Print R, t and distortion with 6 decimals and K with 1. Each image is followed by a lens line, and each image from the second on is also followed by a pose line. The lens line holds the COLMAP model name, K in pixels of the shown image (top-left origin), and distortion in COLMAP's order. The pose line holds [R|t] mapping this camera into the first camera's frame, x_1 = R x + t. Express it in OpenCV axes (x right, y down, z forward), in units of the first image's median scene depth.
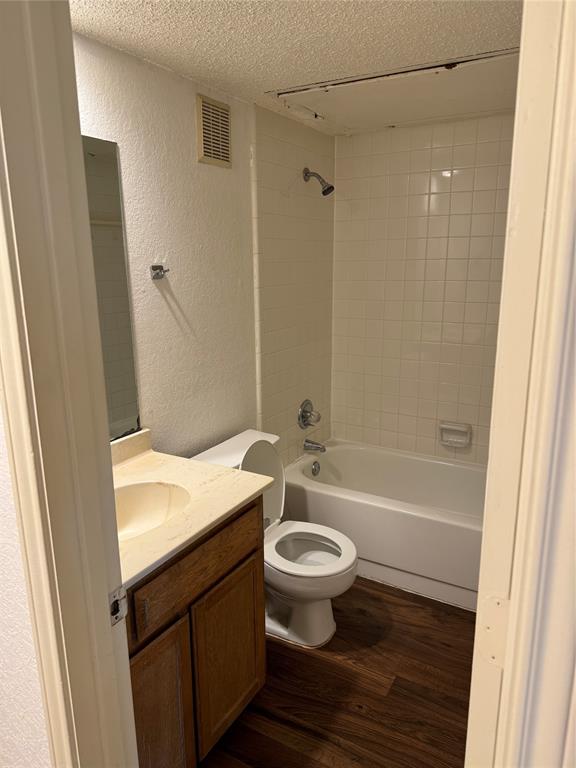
lens RADIAL K [[553.3, 0, 288.0], [0, 553.3, 384.0], [0, 0, 1]] dist [0.067603, -0.071602]
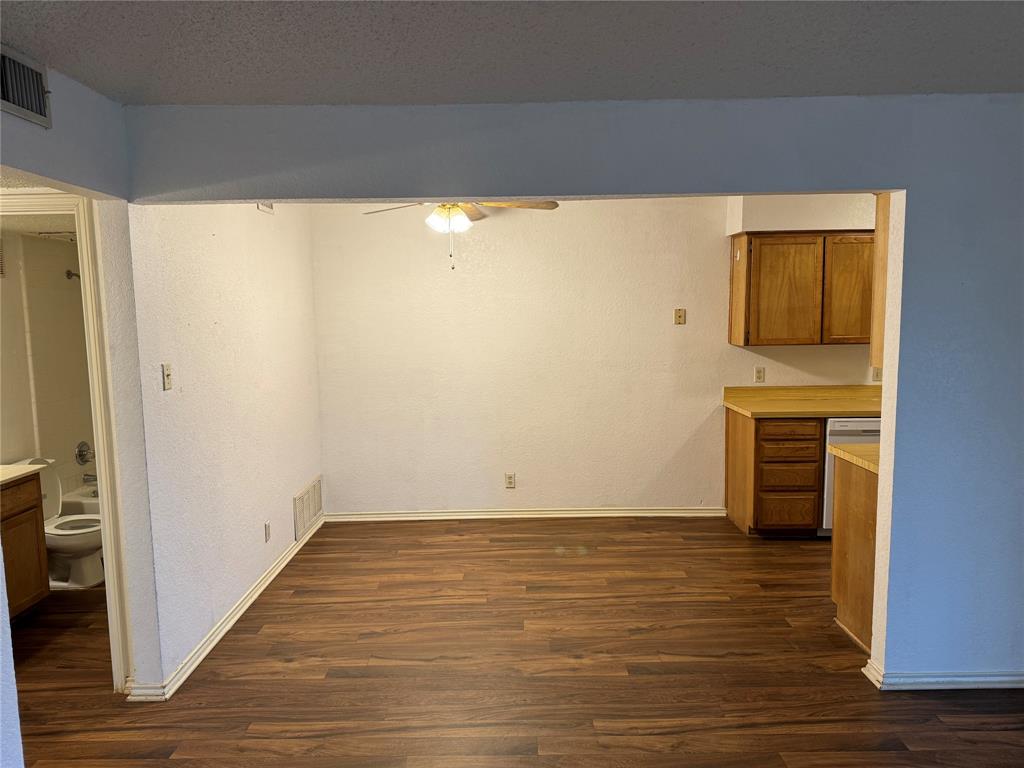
lens RADIAL K [[737.7, 0, 512.0], [0, 737.7, 384.0], [0, 0, 1]] dist [0.067603, -0.071602]
pose [[0.873267, -0.057917, 0.483787, 0.089375], [0.124597, 0.986442, -0.106812, 0.258621], [-0.471042, 0.153554, 0.868643, -1.239962]]
